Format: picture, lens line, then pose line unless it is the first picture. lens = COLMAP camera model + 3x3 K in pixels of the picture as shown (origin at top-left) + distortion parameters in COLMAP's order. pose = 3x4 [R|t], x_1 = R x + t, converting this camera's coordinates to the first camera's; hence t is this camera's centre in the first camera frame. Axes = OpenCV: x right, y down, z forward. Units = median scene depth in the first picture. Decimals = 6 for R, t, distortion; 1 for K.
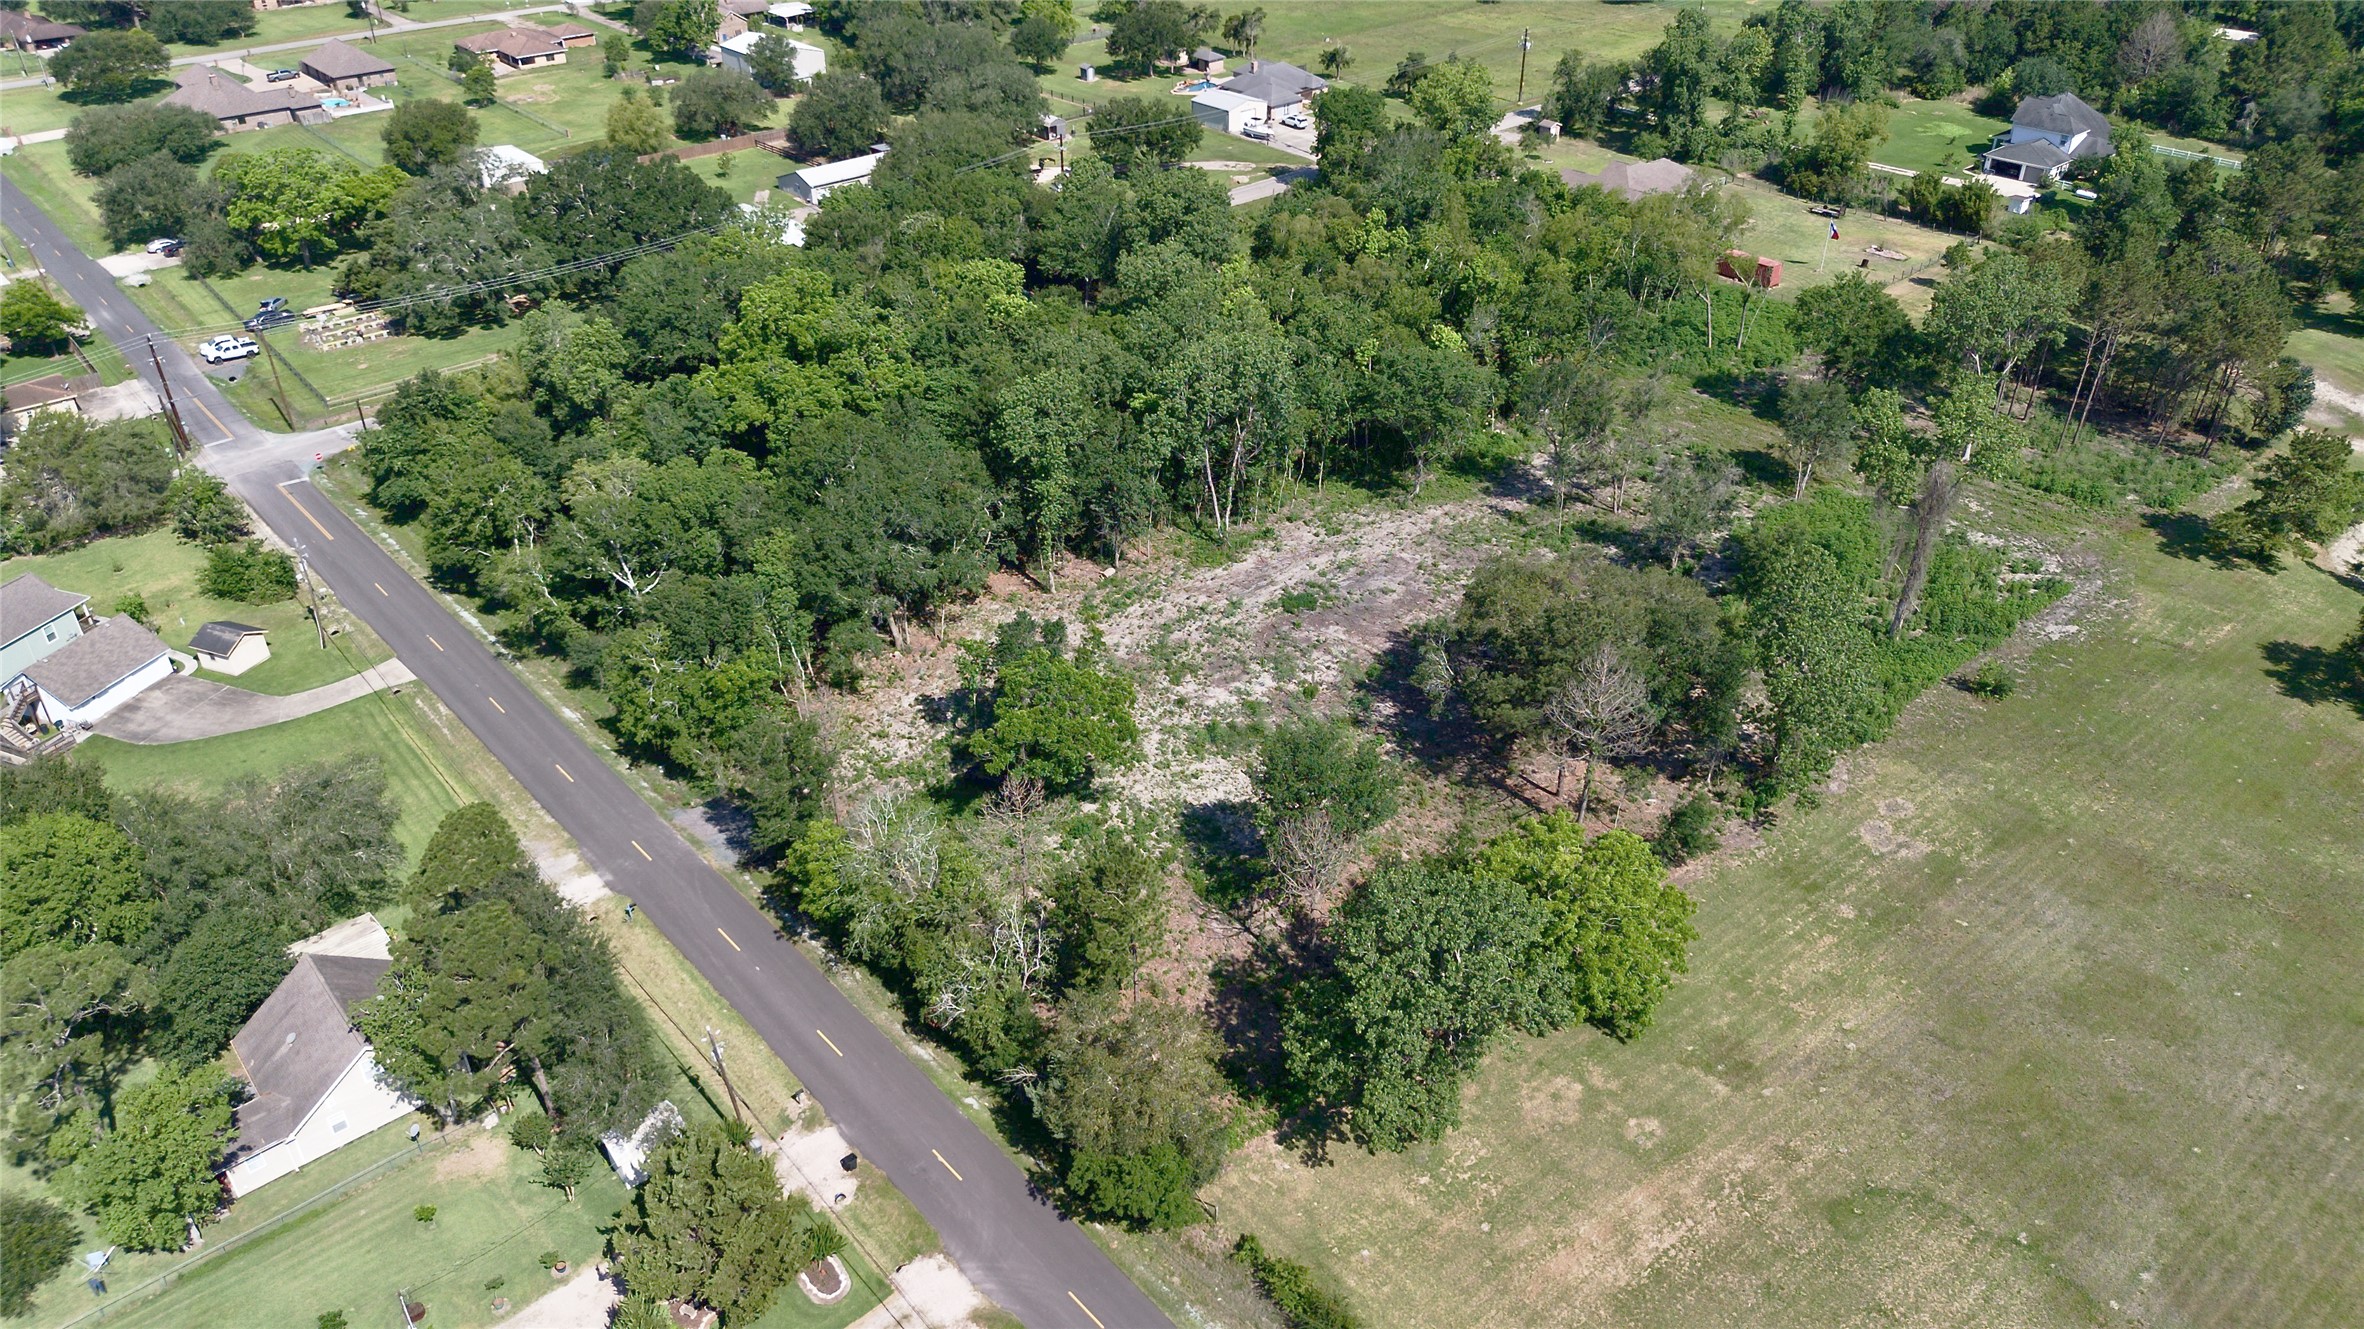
lens RADIAL K [[1675.8, 0, 1176.3], [0, 1675.8, 670.5], [0, 0, 1]] dist [0.051131, -0.041432]
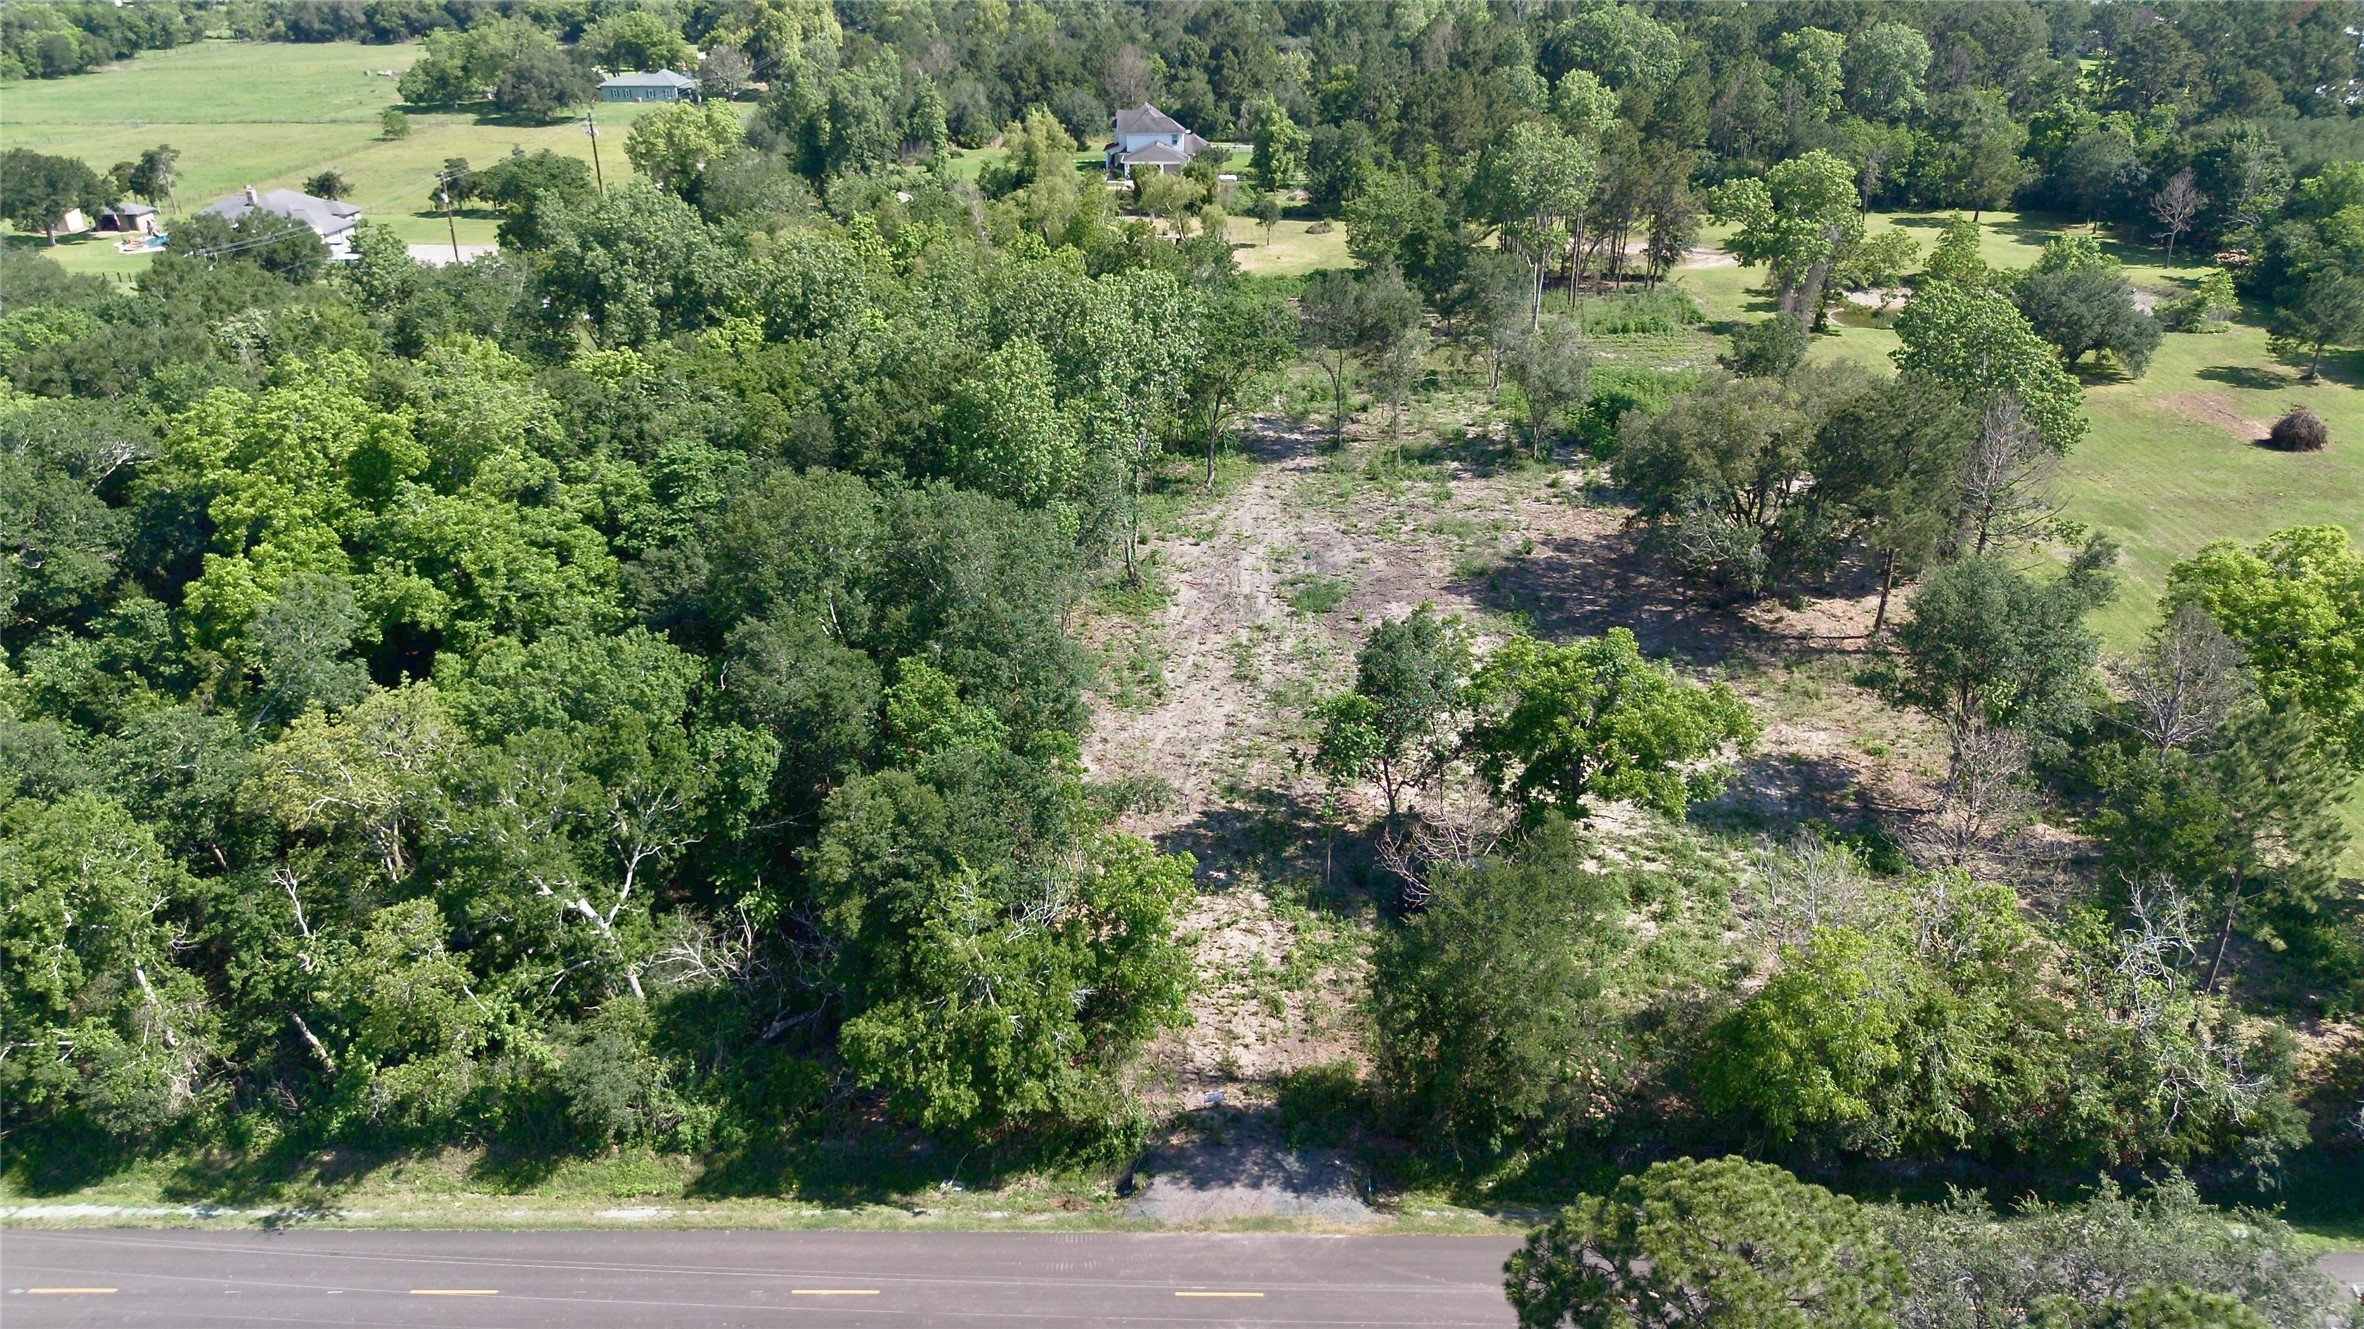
lens RADIAL K [[1675.8, 0, 1183.6], [0, 1675.8, 656.6], [0, 0, 1]] dist [0.051131, -0.041432]
pose [[0.680169, -0.304293, 0.666915, -0.513068], [0.394541, 0.918725, 0.016803, -0.058683], [-0.617825, 0.251696, 0.744944, 0.543981]]
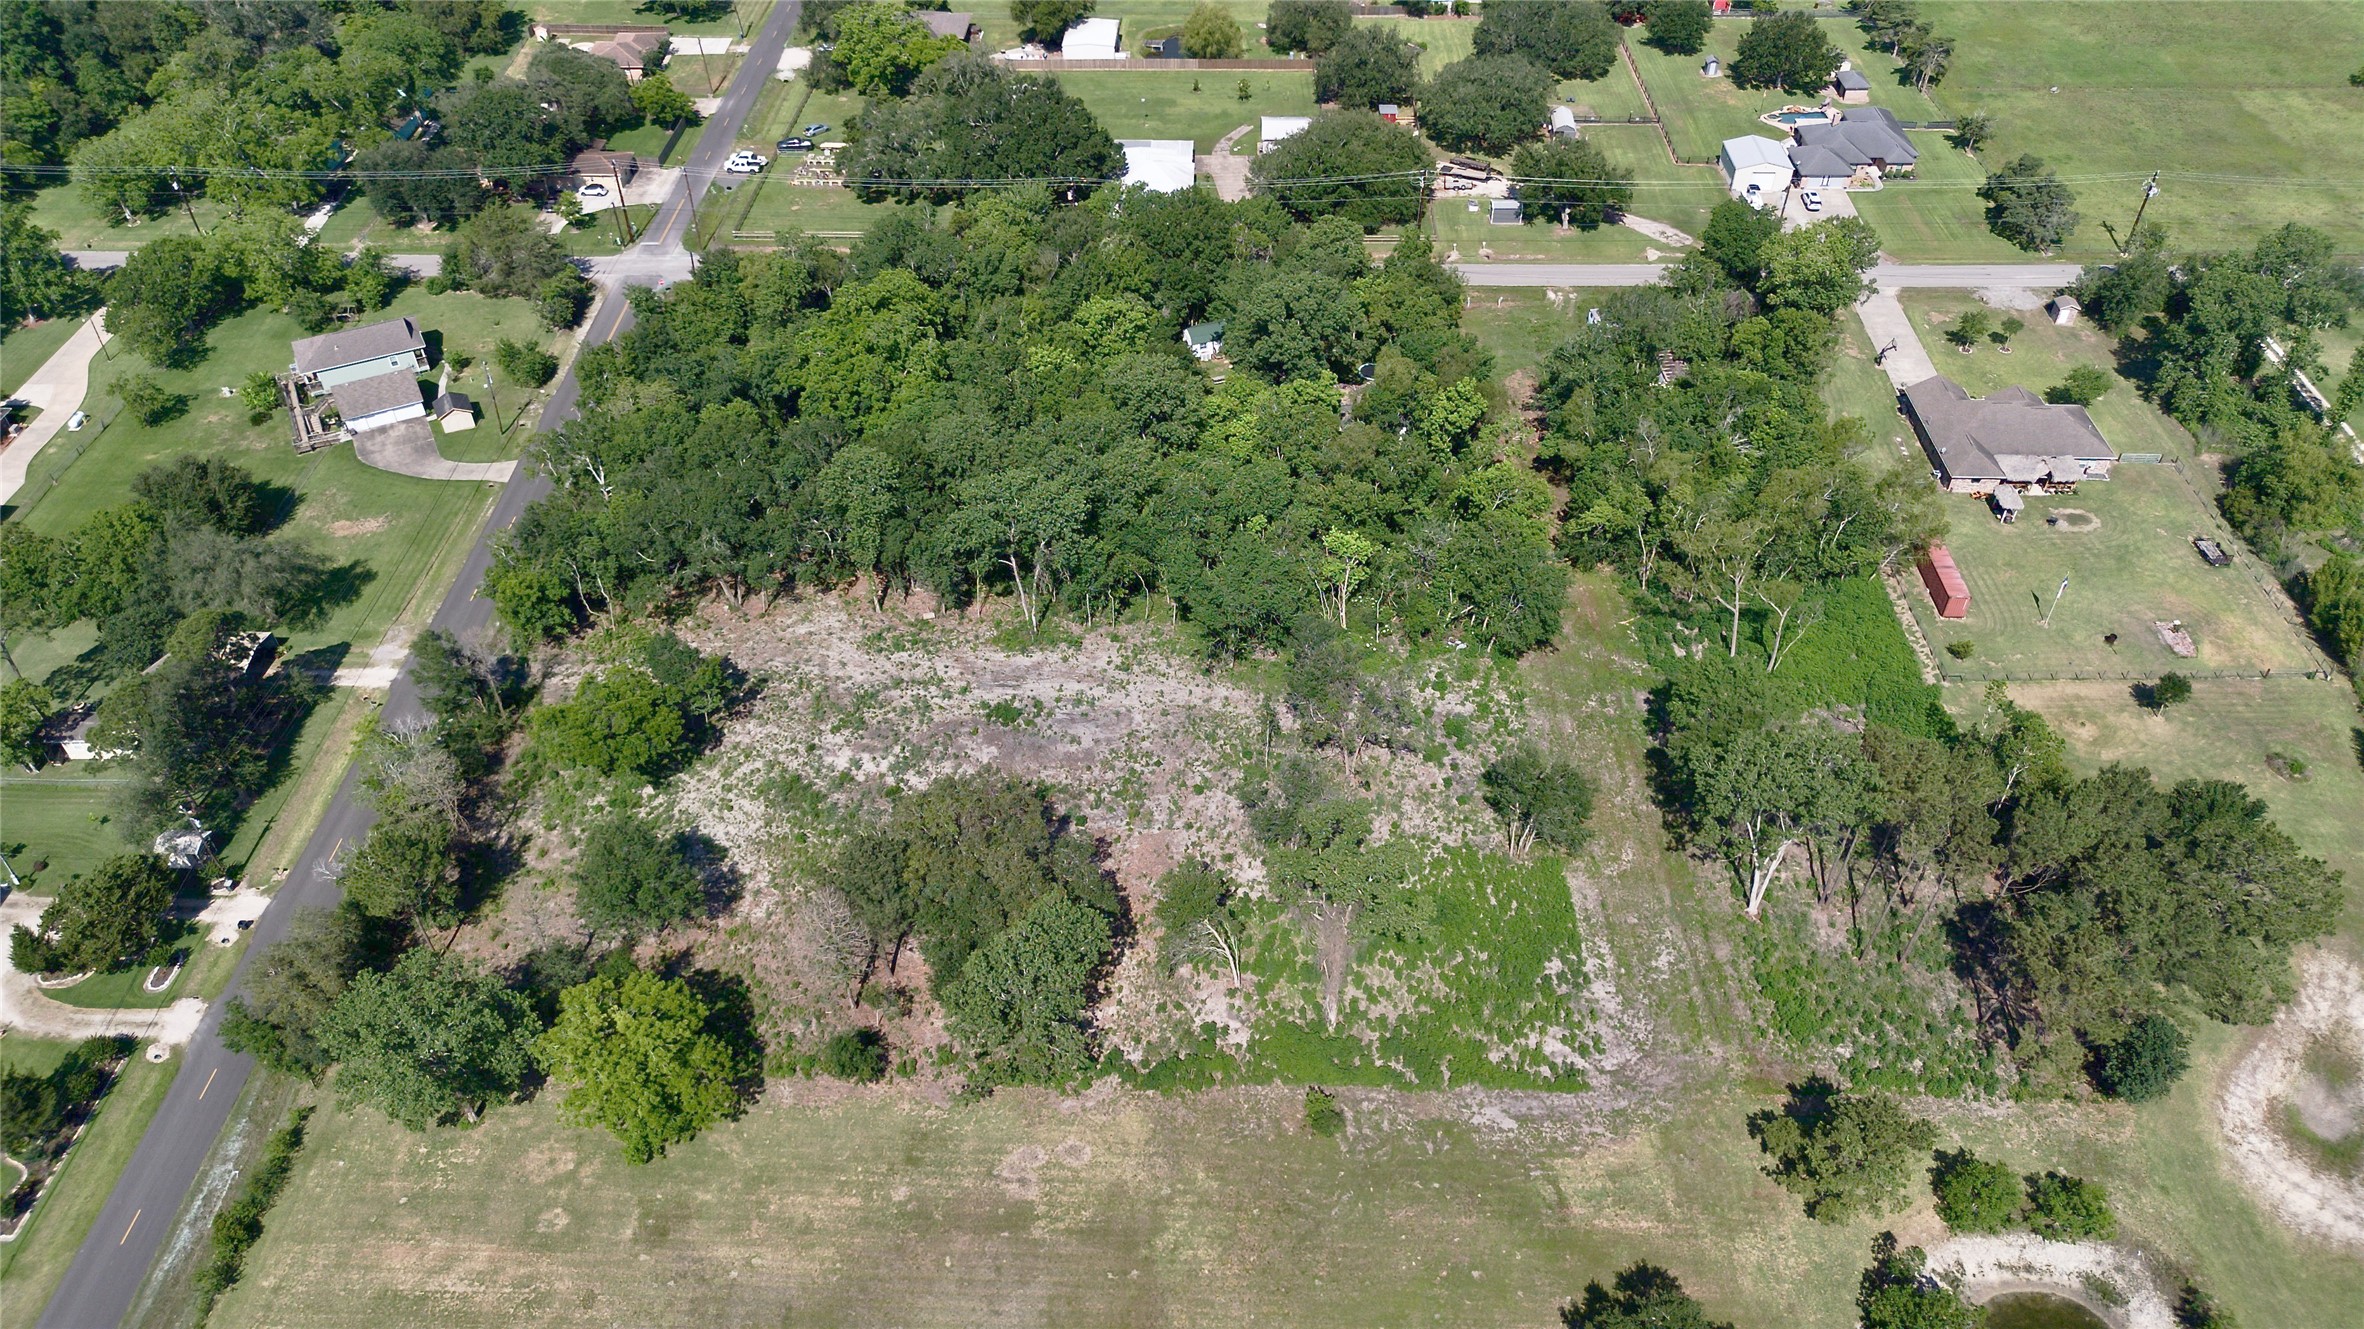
lens RADIAL K [[1675.8, 0, 1181.9], [0, 1675.8, 659.4], [0, 0, 1]] dist [0.051131, -0.041432]
pose [[0.738602, 0.446539, -0.505044, 0.798676], [-0.360647, 0.894676, 0.263606, -0.462735], [0.569561, -0.012557, 0.821853, 0.143804]]
